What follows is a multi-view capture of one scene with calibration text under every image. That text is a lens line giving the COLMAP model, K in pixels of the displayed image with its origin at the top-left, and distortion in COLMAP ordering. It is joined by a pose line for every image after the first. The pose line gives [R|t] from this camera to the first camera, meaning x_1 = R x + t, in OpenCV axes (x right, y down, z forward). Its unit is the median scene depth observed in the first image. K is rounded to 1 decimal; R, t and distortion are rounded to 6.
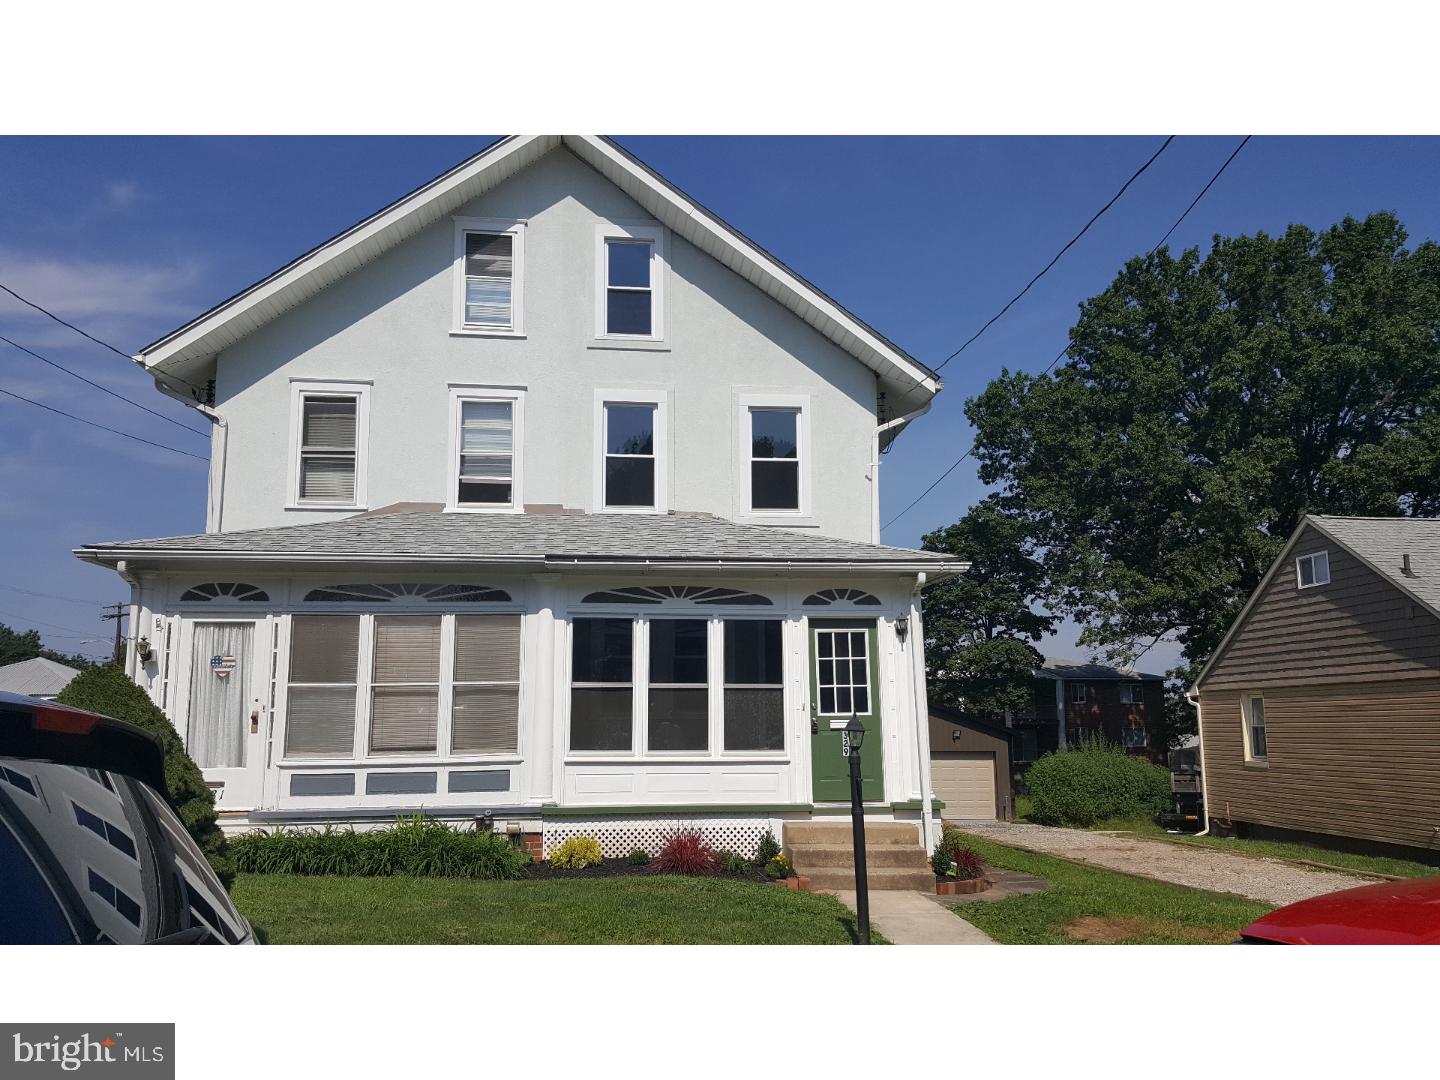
lens RADIAL K [[1093.3, 0, 725.0], [0, 1093.3, 562.4], [0, 0, 1]] dist [0.131534, -0.178809]
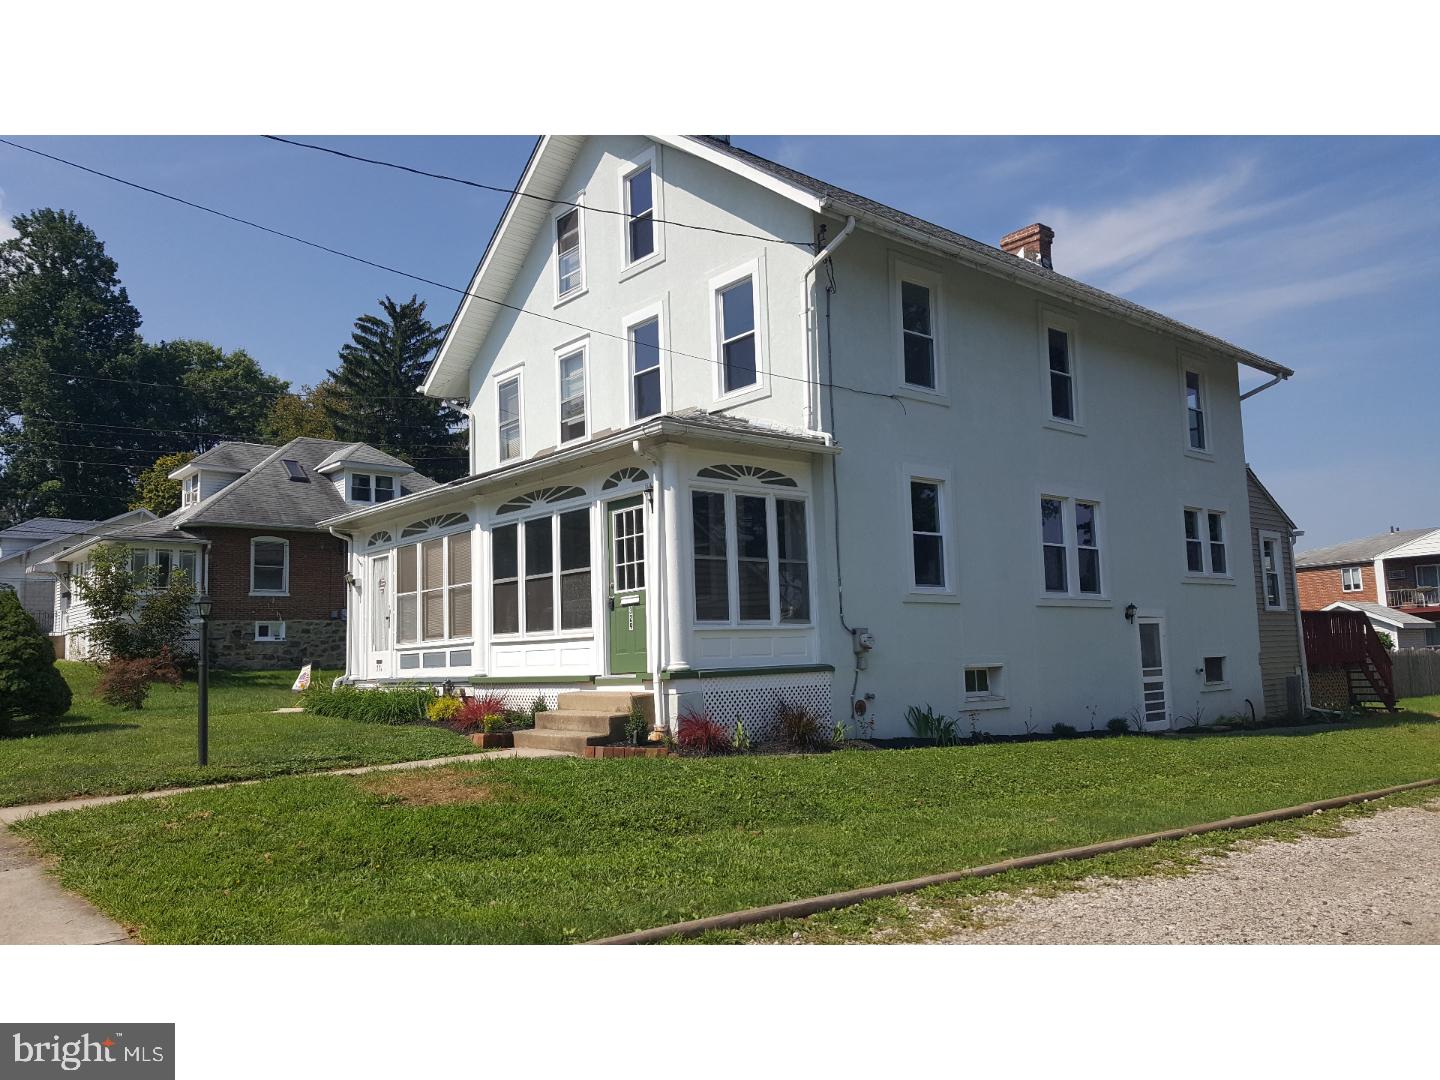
lens RADIAL K [[1093.3, 0, 725.0], [0, 1093.3, 562.4], [0, 0, 1]] dist [0.131534, -0.178809]
pose [[0.548985, -0.088939, -0.831087, 1.013091], [0.151707, 0.988410, -0.005563, 0.132231], [0.821949, -0.123028, 0.556115, 0.509120]]
